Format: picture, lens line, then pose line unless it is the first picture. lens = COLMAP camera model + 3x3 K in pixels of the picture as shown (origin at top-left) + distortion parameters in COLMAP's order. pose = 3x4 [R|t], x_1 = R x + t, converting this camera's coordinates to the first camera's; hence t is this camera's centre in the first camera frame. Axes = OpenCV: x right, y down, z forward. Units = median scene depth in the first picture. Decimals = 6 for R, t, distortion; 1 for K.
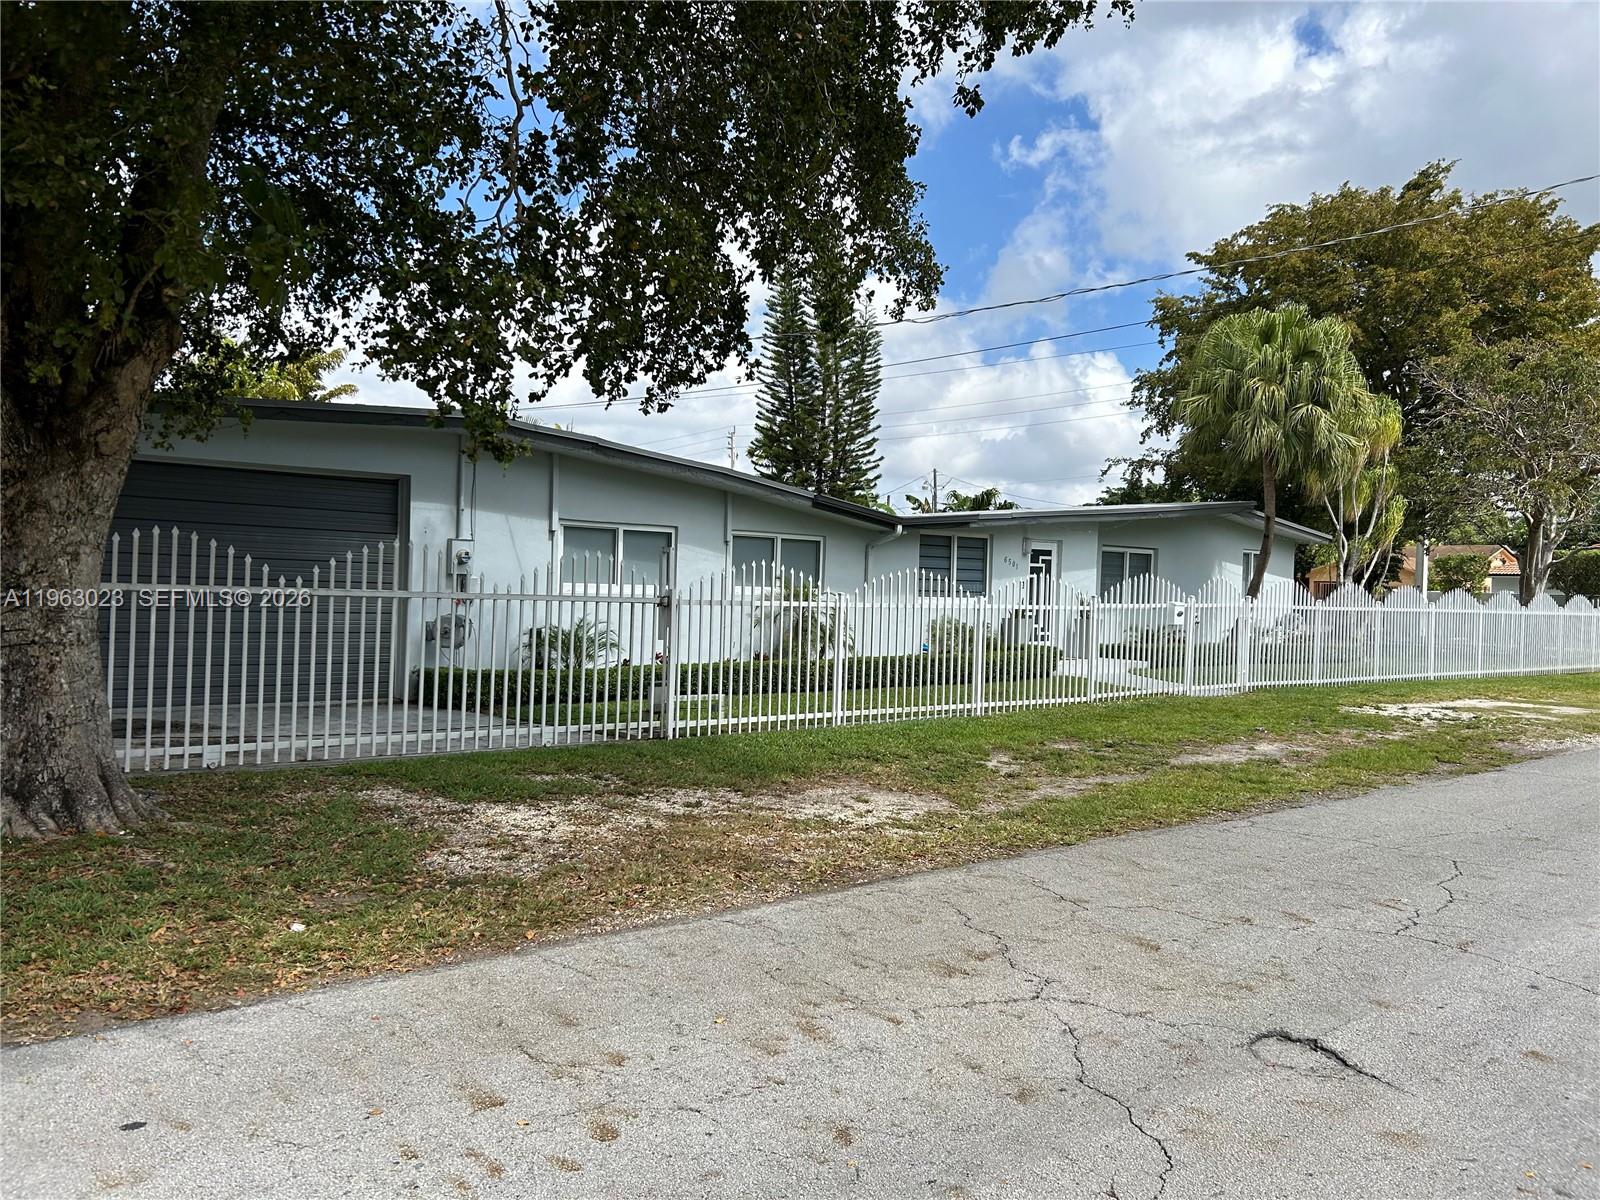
lens RADIAL K [[1236.4, 0, 833.7], [0, 1236.4, 600.3], [0, 0, 1]] dist [0.034189, -0.002963]
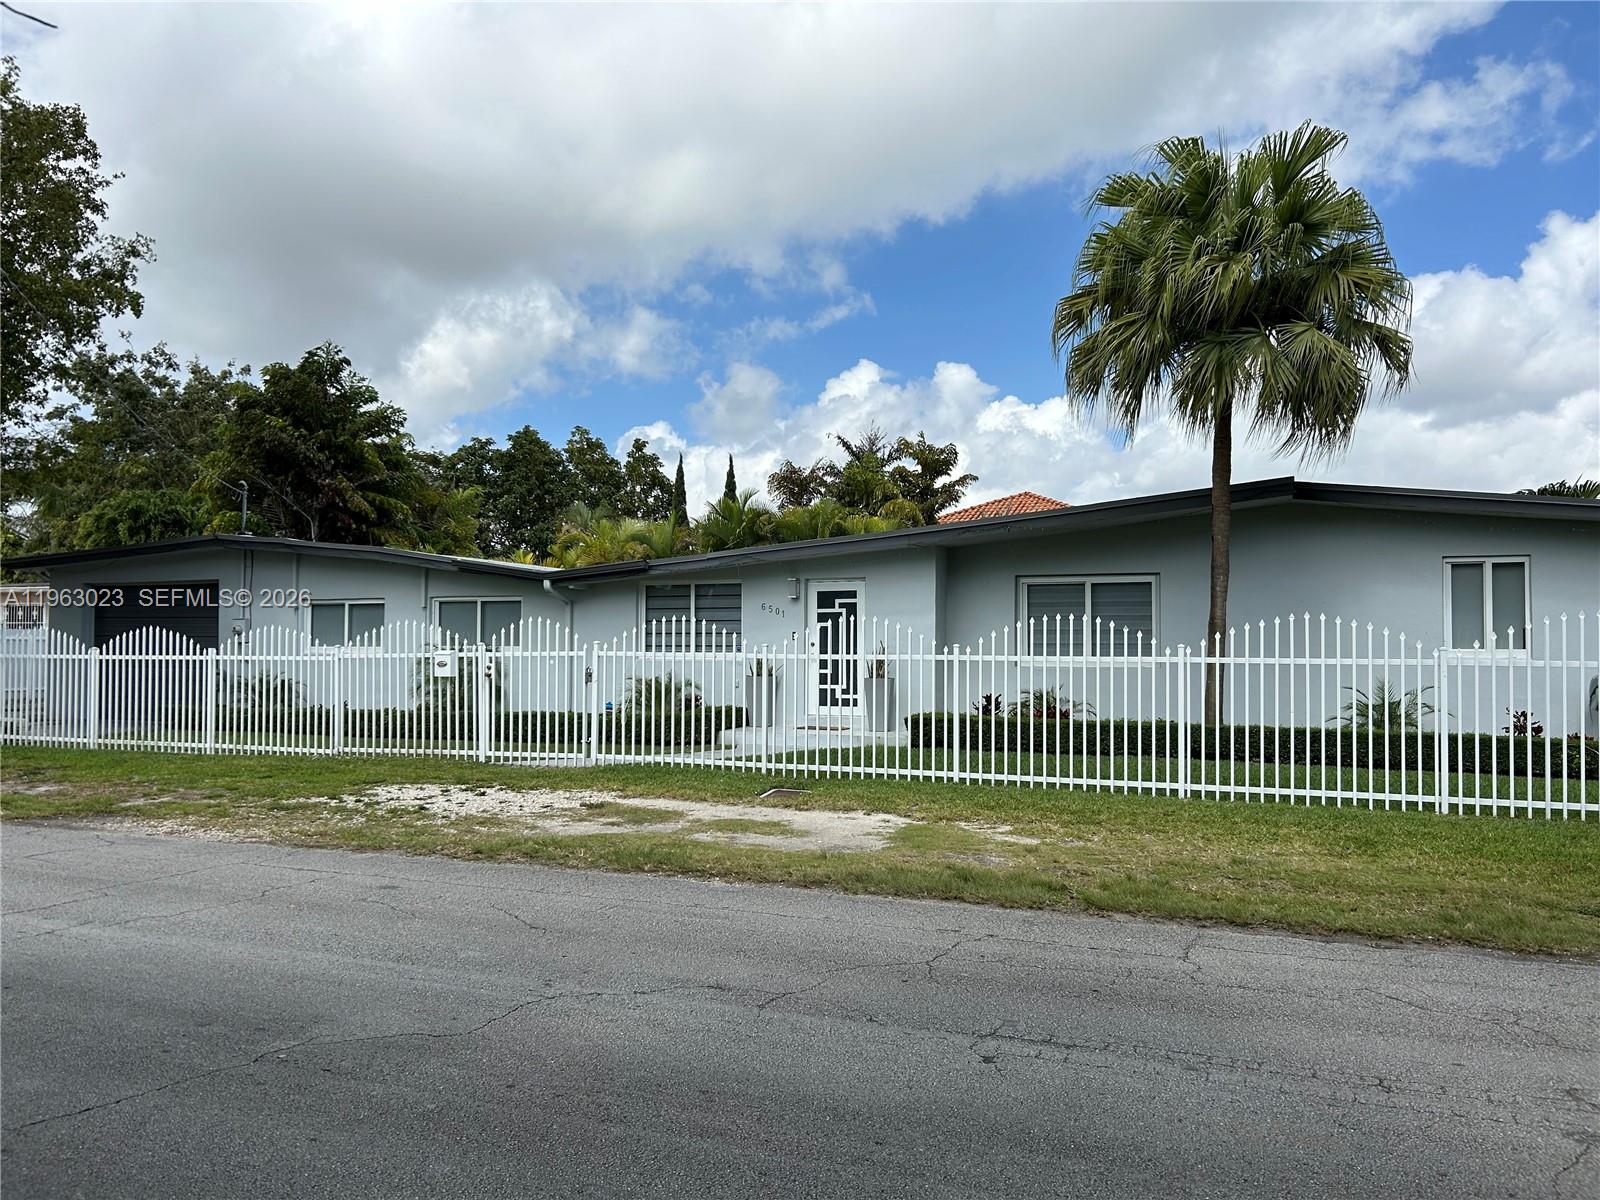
lens RADIAL K [[1192.8, 0, 793.3], [0, 1192.8, 619.1], [0, 0, 1]] dist [0.019564, 0.000033]
pose [[0.409571, -0.042601, -0.911283, 0.851365], [-0.001091, 0.998885, -0.047187, 0.013409], [0.912278, 0.020321, 0.409068, 0.663358]]
